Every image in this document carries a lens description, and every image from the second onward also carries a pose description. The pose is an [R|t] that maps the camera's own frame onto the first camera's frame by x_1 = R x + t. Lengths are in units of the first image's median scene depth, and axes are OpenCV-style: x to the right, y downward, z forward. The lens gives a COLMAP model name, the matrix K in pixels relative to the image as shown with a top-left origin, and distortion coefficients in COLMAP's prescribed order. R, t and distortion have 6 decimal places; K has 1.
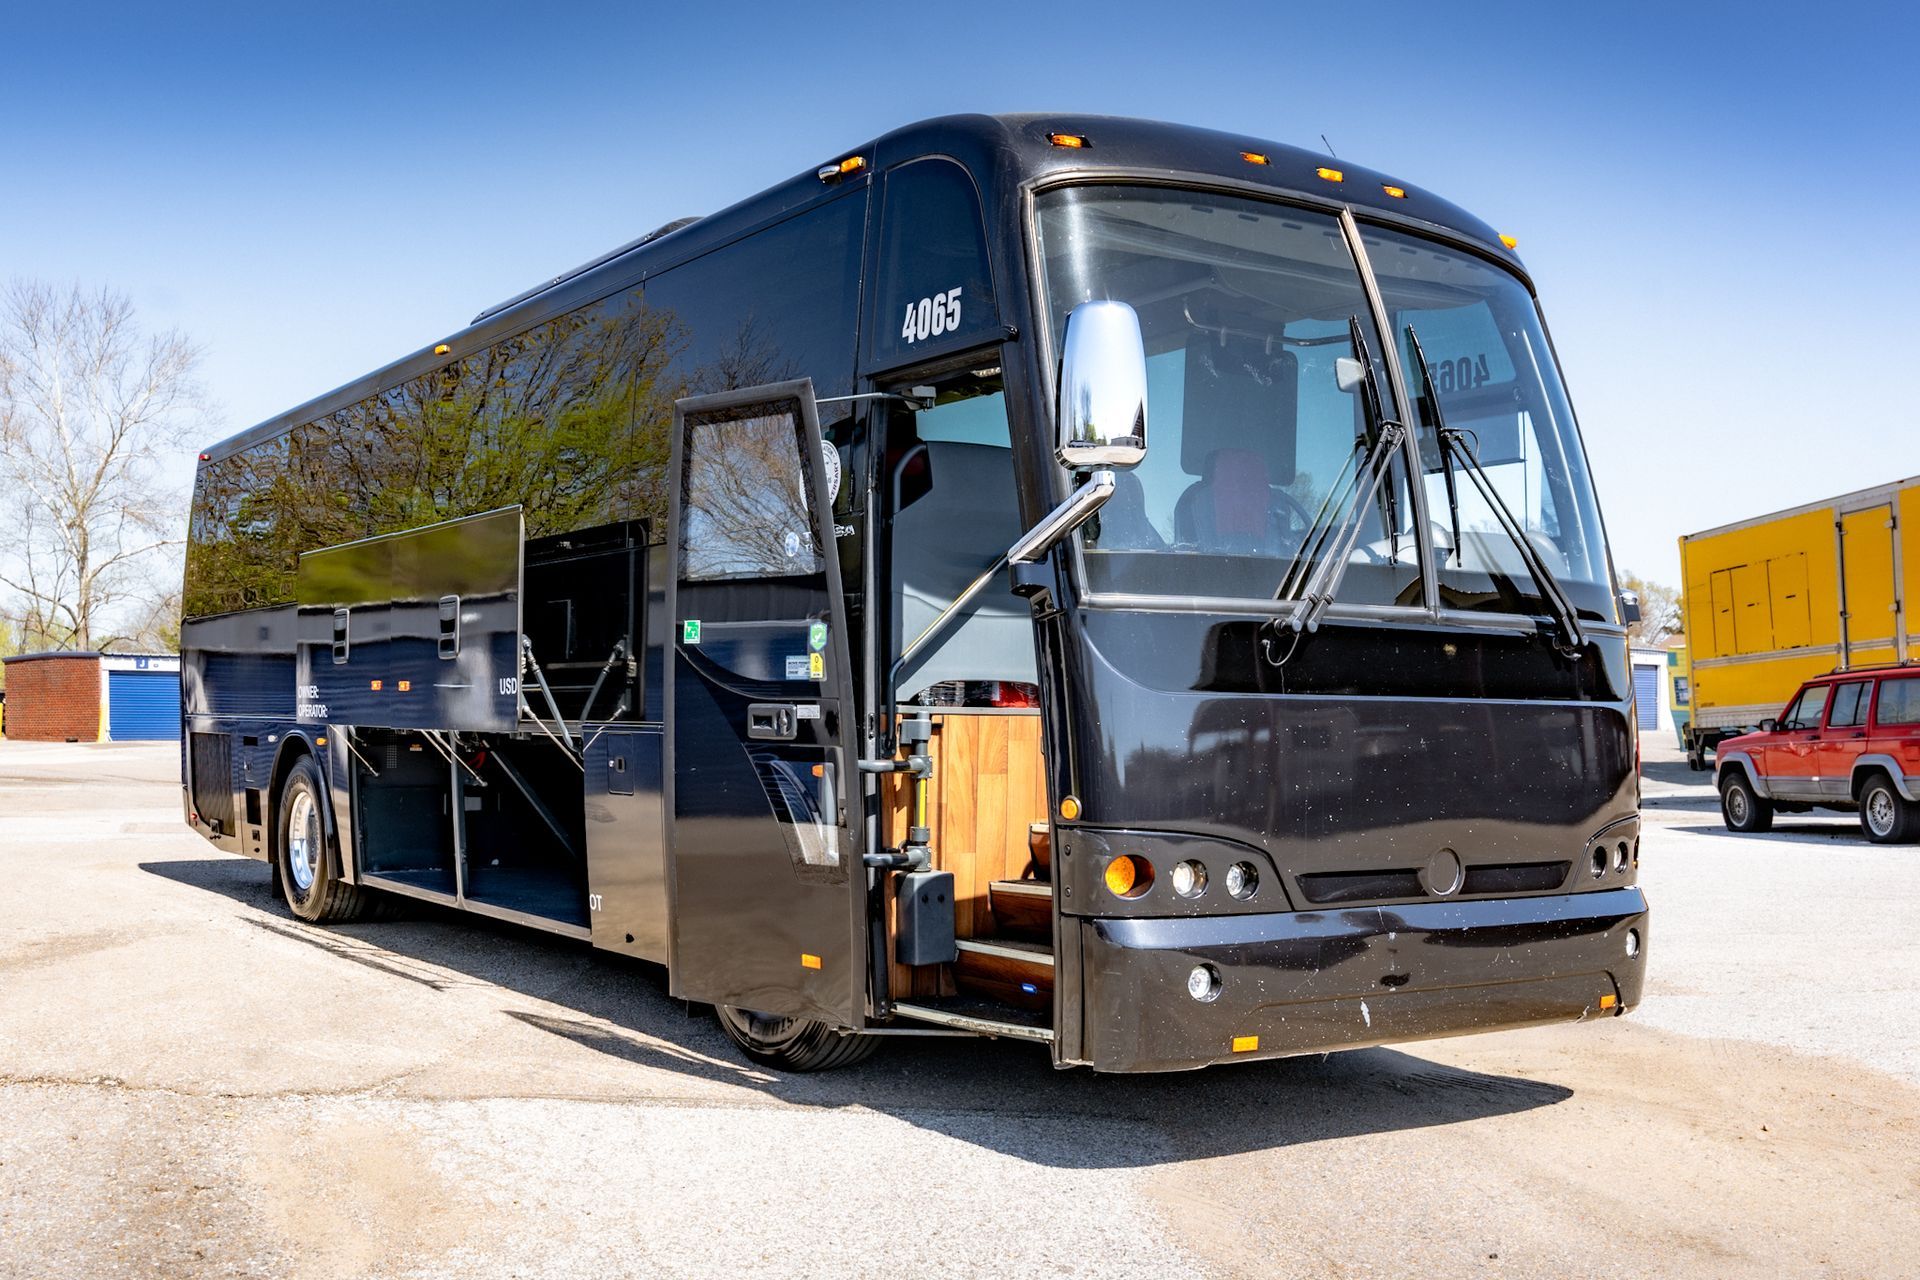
lens RADIAL K [[1859.9, 0, 831.6], [0, 1859.9, 720.8], [0, 0, 1]] dist [-0.002224, 0.008376]
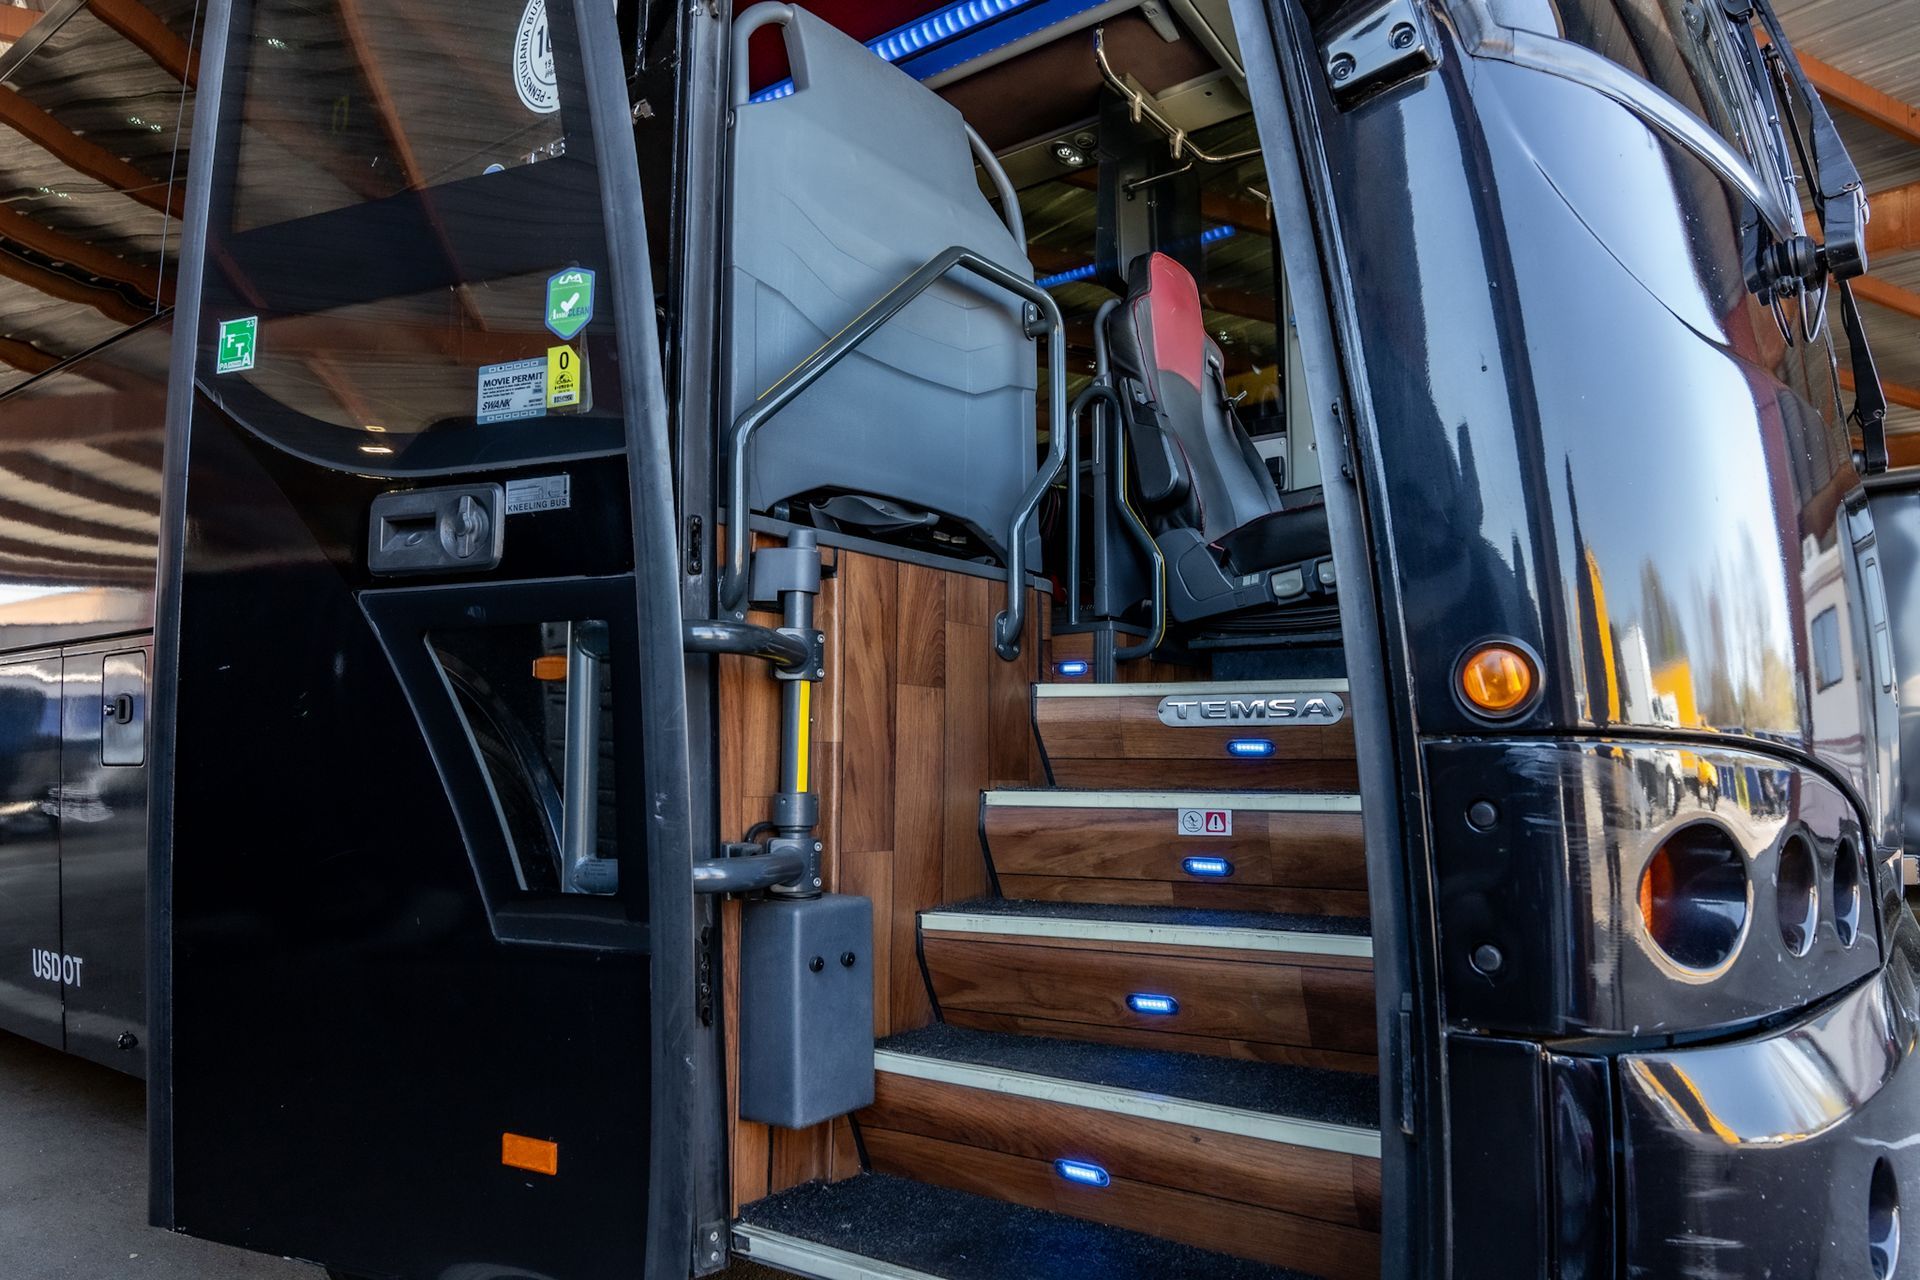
lens RADIAL K [[1292.7, 0, 960.0], [0, 1292.7, 640.0], [0, 0, 1]] dist [0.007812, -0.025052]
pose [[0.936227, 0.025864, 0.350443, -0.022931], [0.009977, 0.994929, -0.100081, 0.051696], [-0.351255, 0.097195, 0.931221, 0.695997]]
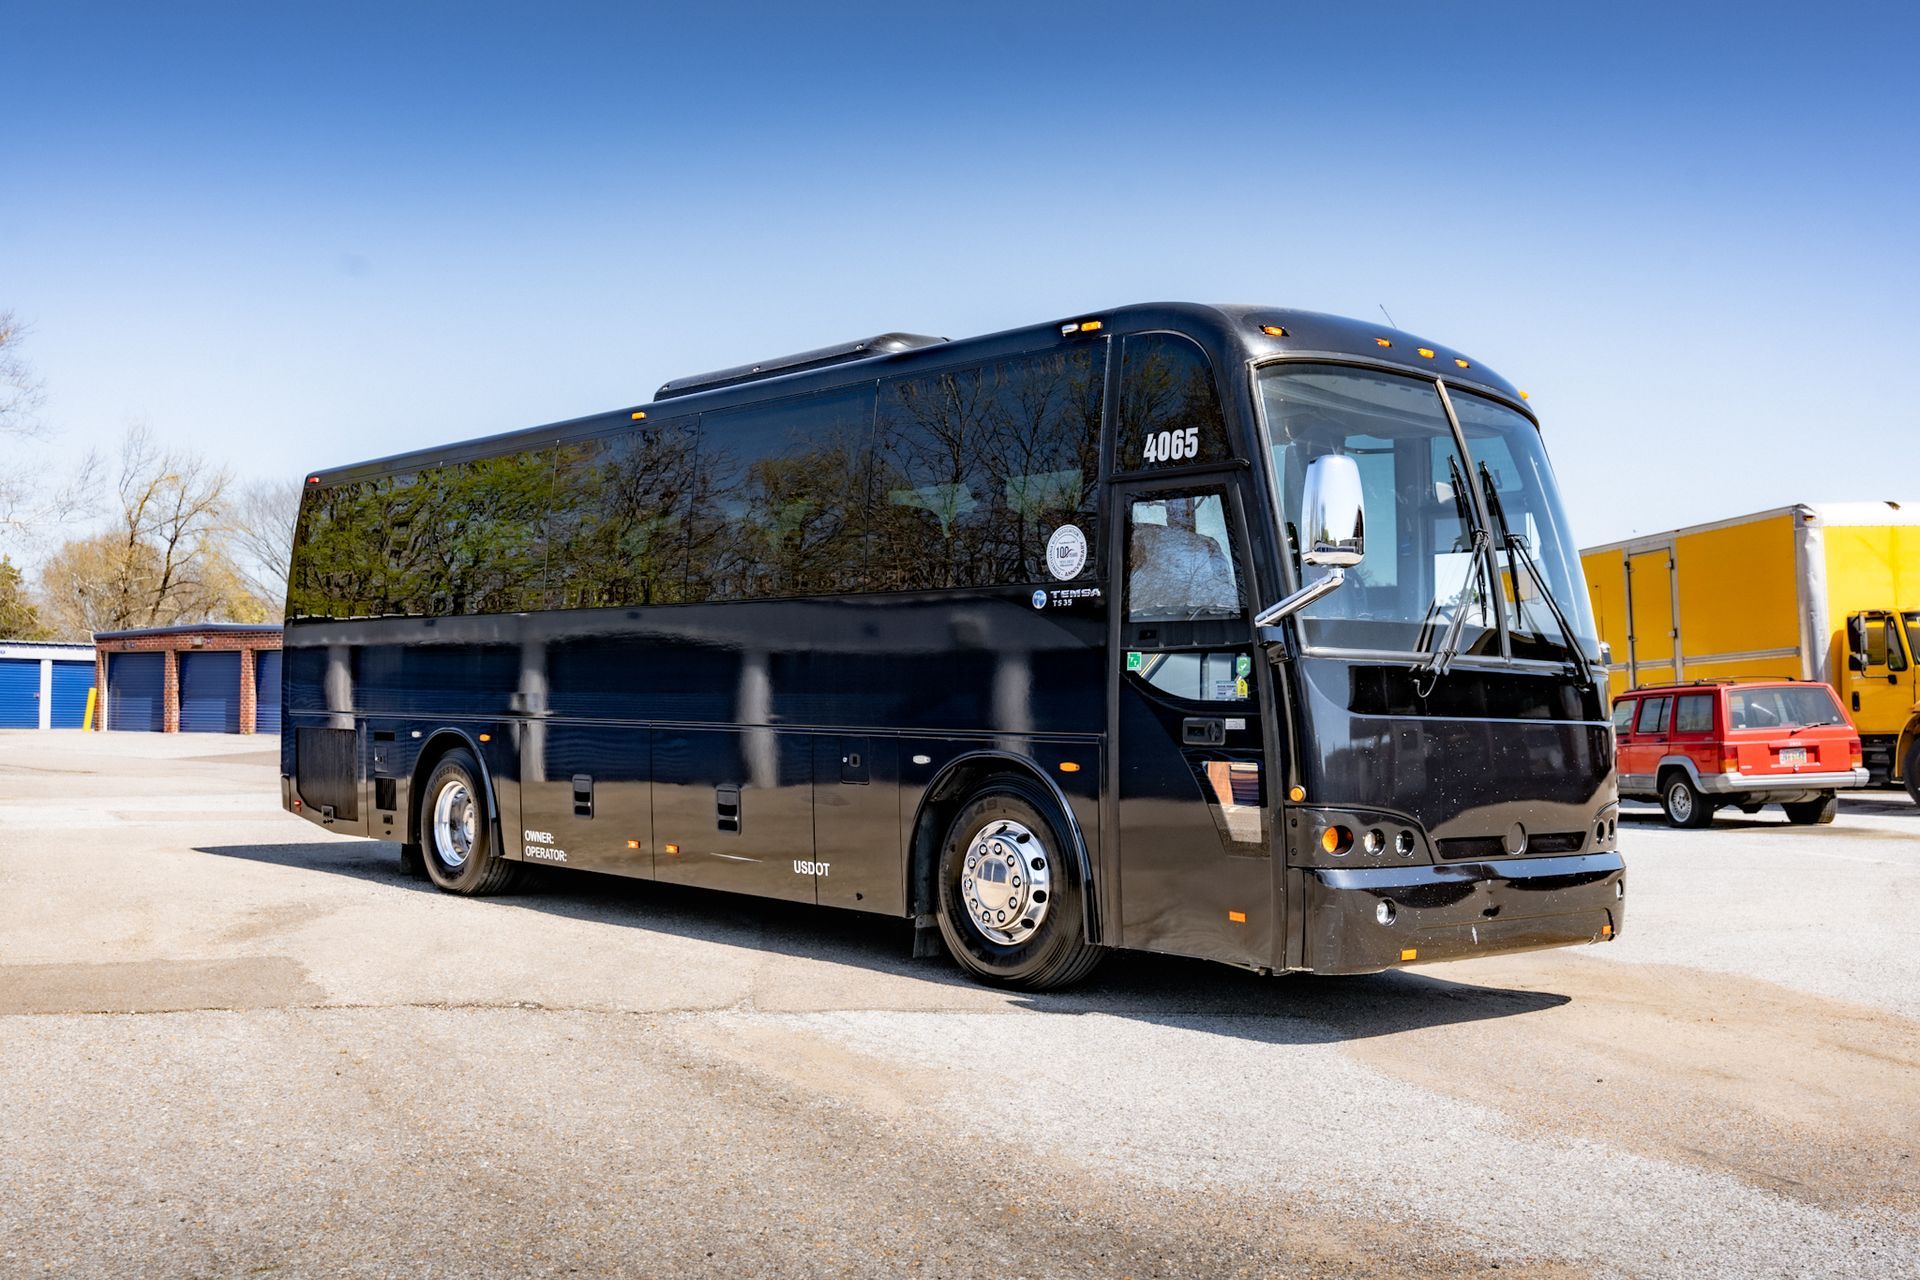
lens RADIAL K [[1824.3, 0, 953.4], [0, 1824.3, 643.0], [0, 0, 1]] dist [0.005324, 0.001617]
pose [[0.985123, 0.016656, 0.171041, -0.321950], [-0.009945, 0.999149, -0.040017, -0.009447], [-0.171562, 0.037721, 0.984451, -0.310091]]
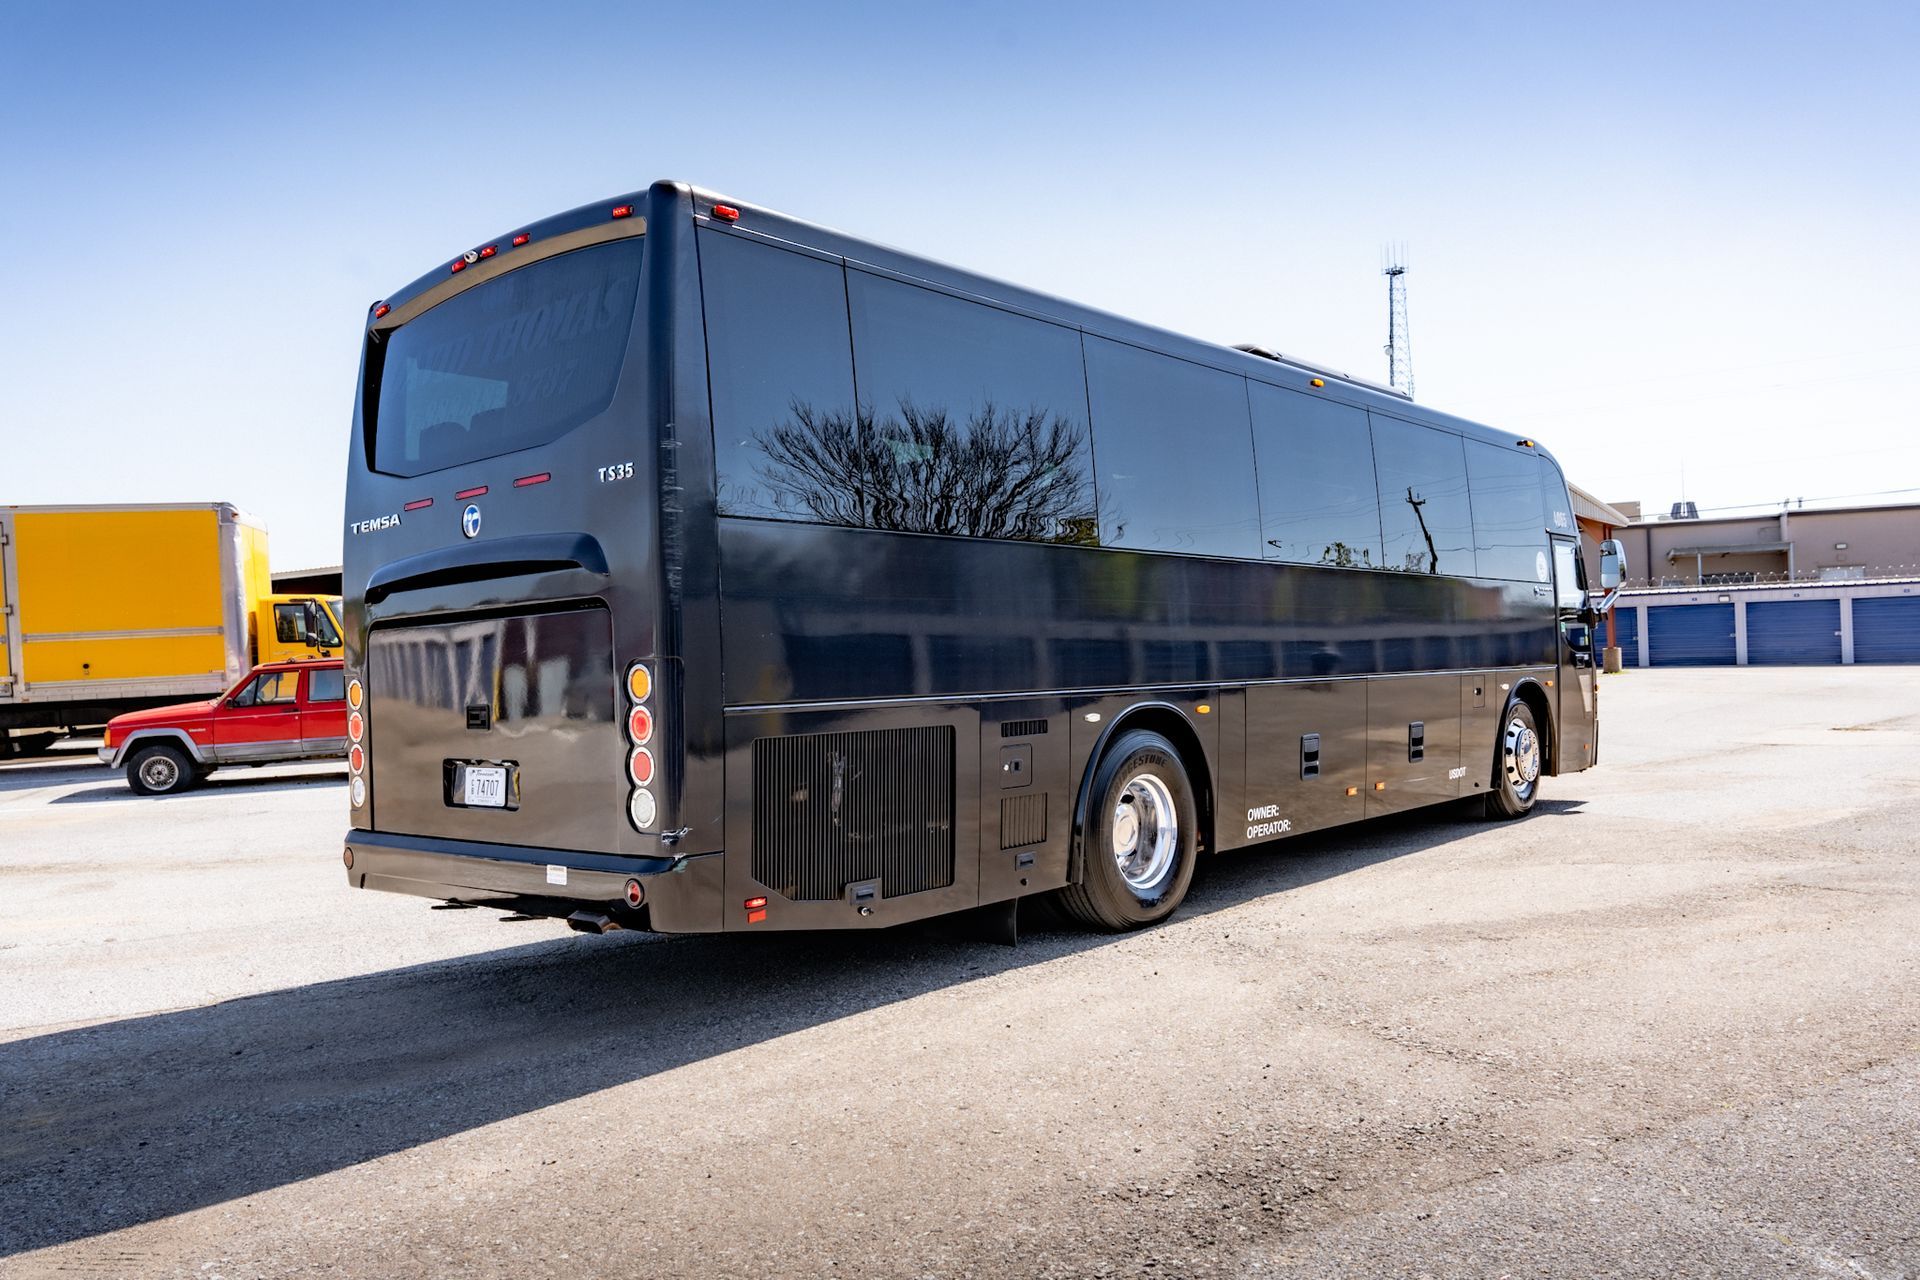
lens RADIAL K [[1385.7, 0, 961.1], [0, 1385.7, 617.5], [0, 0, 1]] dist [-0.004123, -0.005032]
pose [[-0.303199, 0.041982, 0.952002, -1.590367], [0.030114, 0.998952, -0.034461, -0.023728], [-0.952451, 0.018220, -0.304145, 2.363977]]
